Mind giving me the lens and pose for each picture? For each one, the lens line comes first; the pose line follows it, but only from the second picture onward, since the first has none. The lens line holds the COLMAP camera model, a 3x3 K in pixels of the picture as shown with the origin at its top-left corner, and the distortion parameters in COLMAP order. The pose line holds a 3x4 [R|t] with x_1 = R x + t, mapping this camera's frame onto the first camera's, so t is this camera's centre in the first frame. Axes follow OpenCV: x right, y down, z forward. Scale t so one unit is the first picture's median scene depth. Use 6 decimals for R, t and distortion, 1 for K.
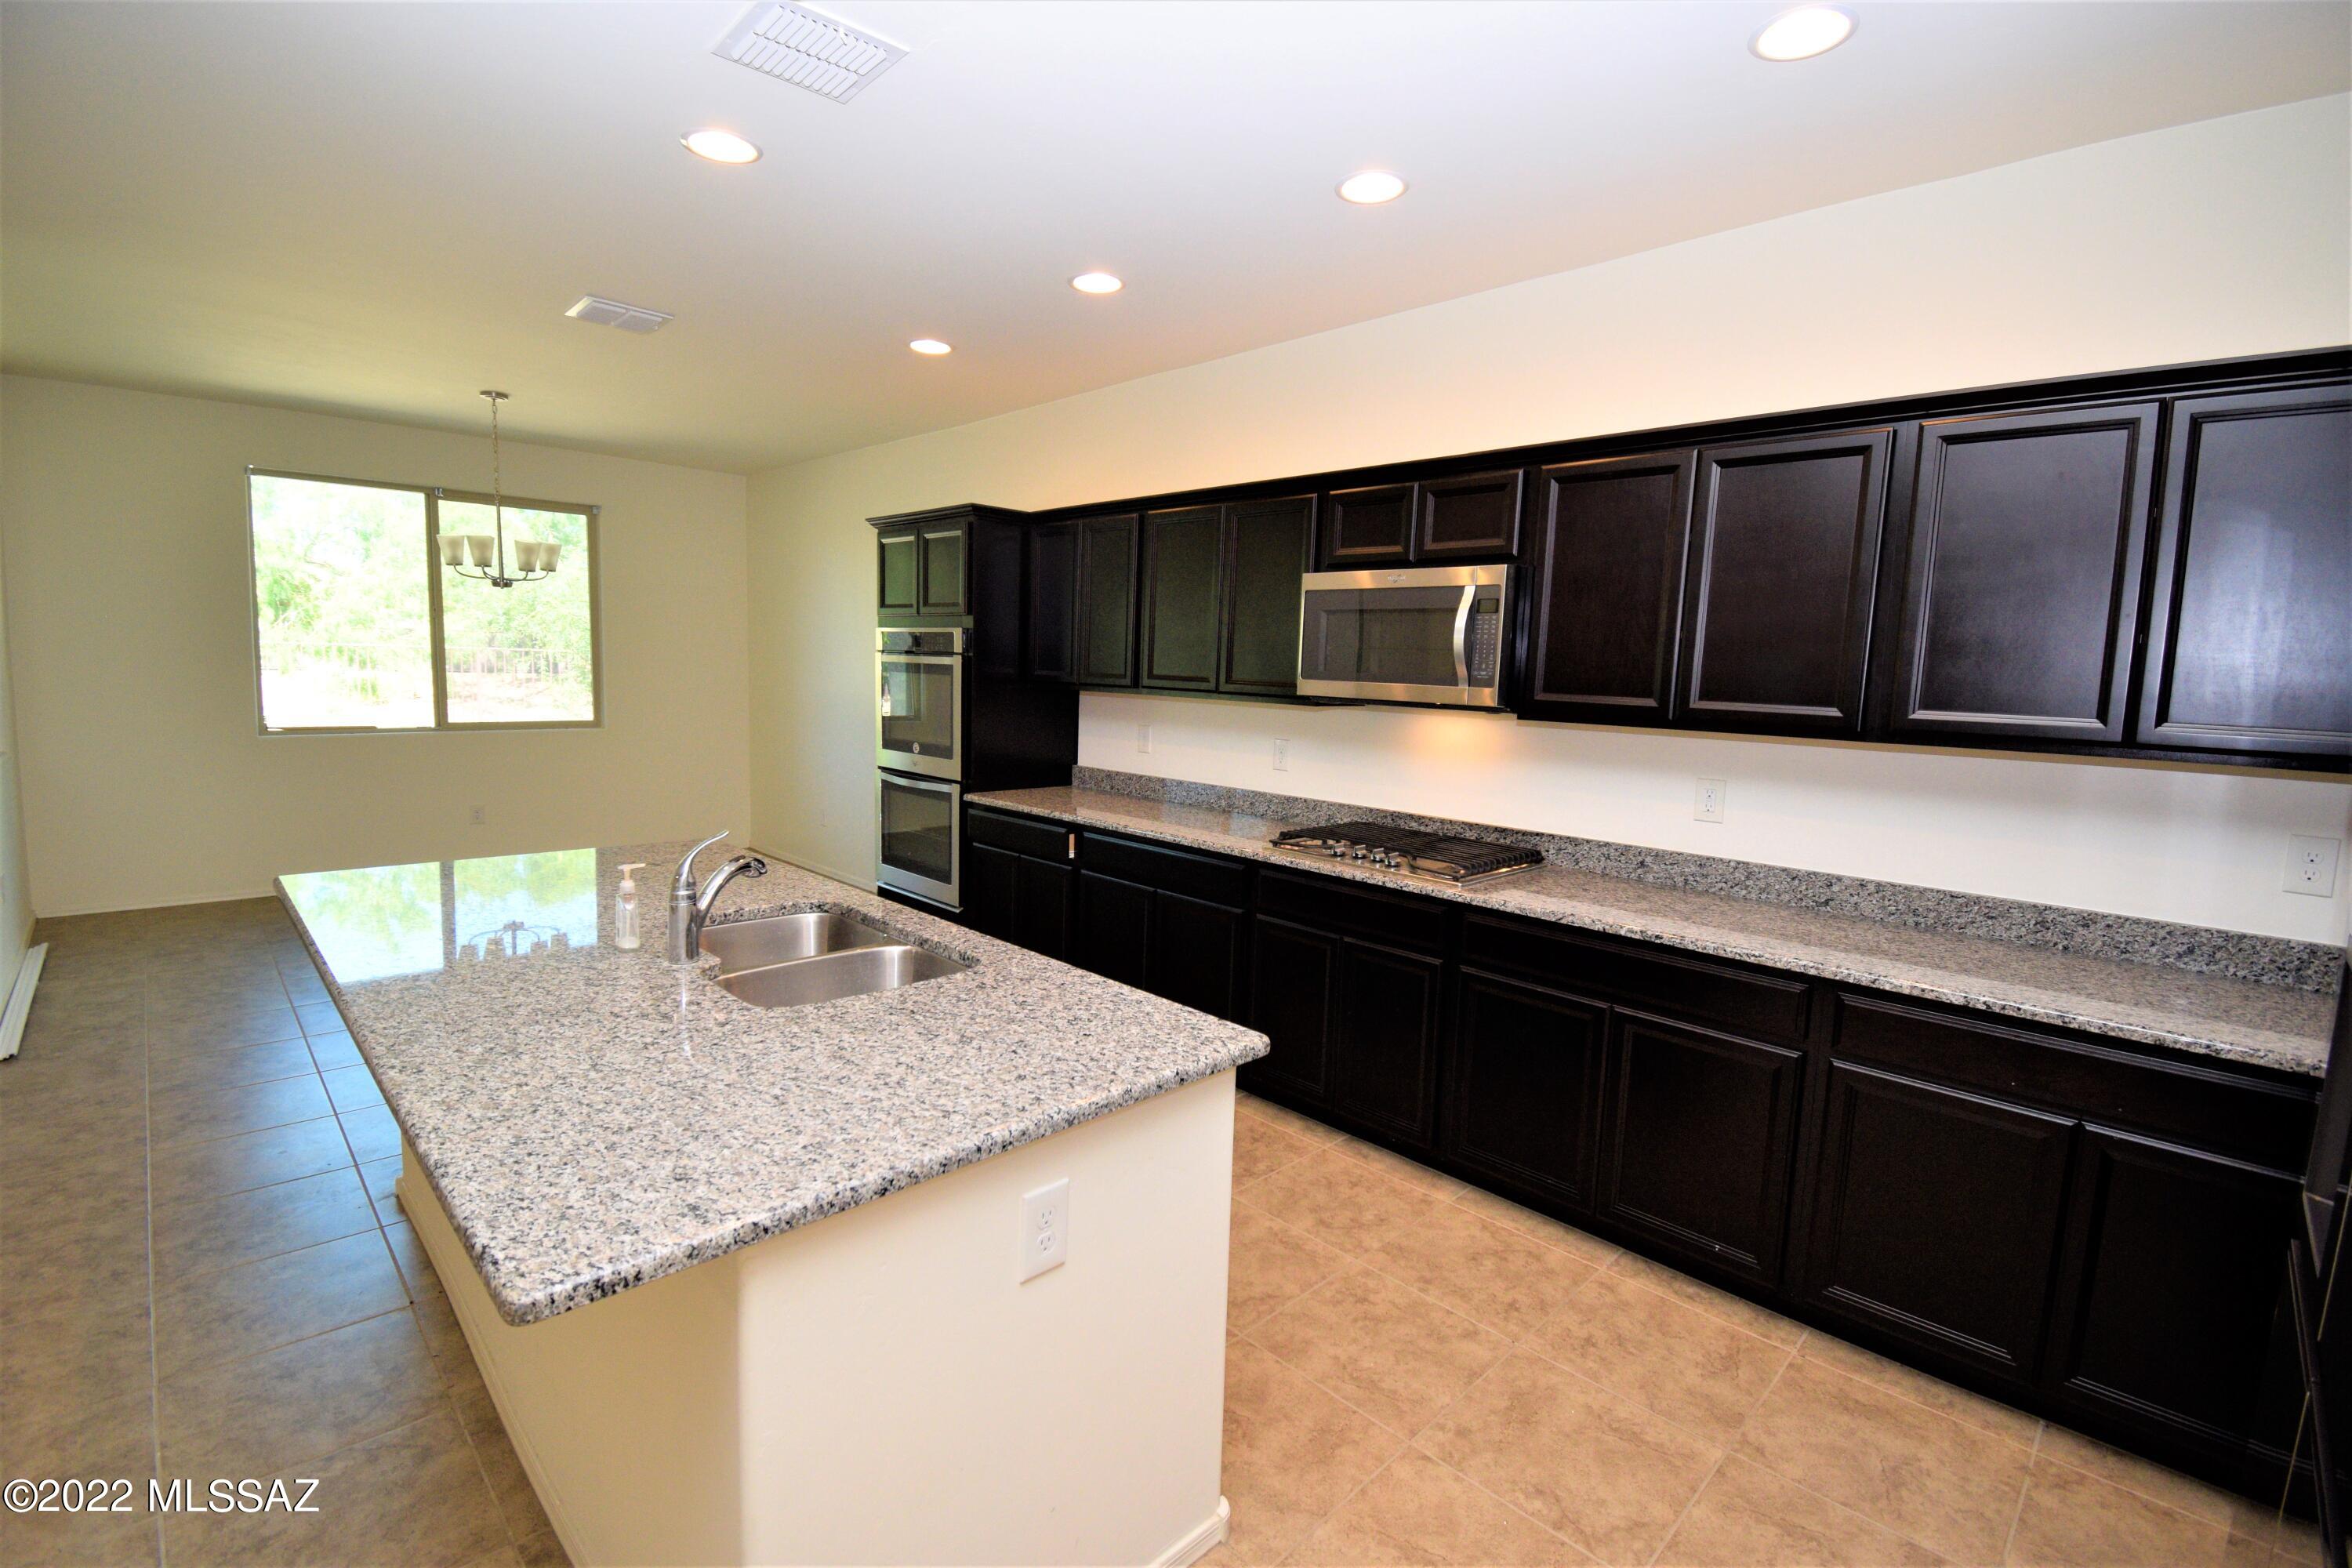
lens RADIAL K [[1025.7, 0, 1176.0], [0, 1025.7, 784.0], [0, 0, 1]] dist [-0.000551, -0.000044]
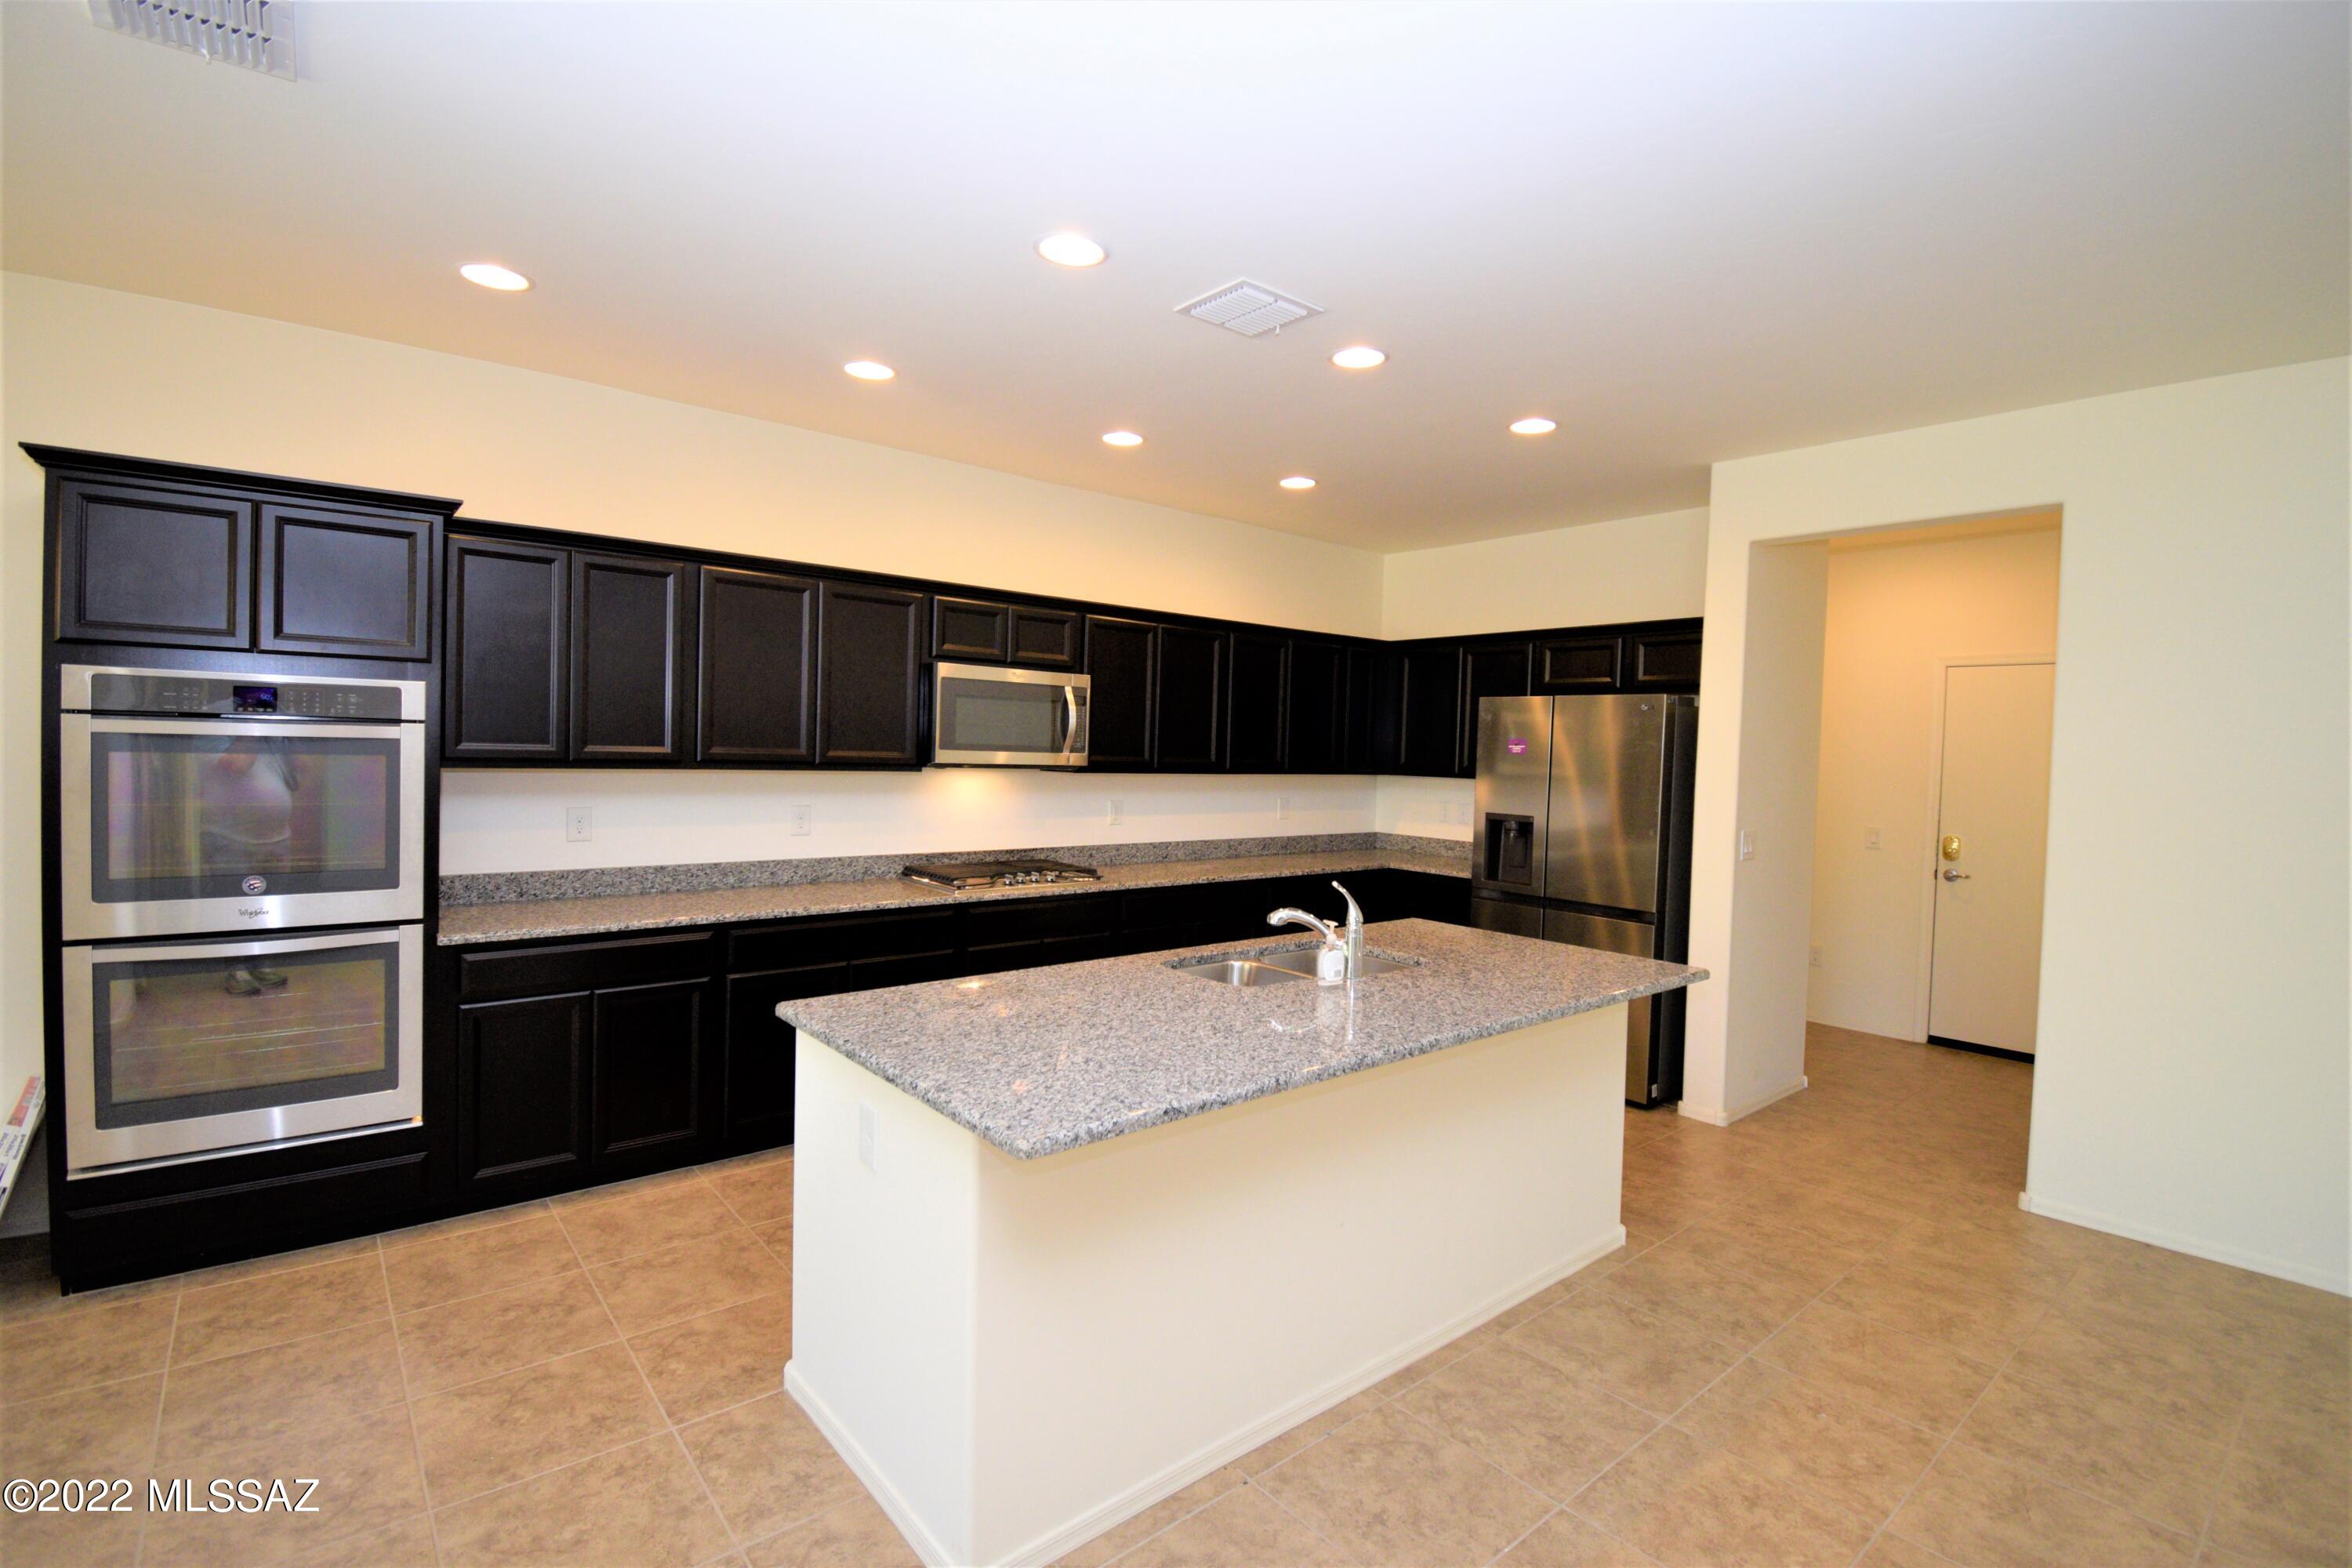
lens RADIAL K [[1079.1, 0, 1176.0], [0, 1079.1, 784.0], [0, 0, 1]] dist [0.000440, 0.000018]
pose [[0.082333, -0.064464, 0.994518, -0.938347], [0.090807, 0.994240, 0.056928, -0.091996], [-0.992459, 0.085622, 0.087713, 0.520159]]
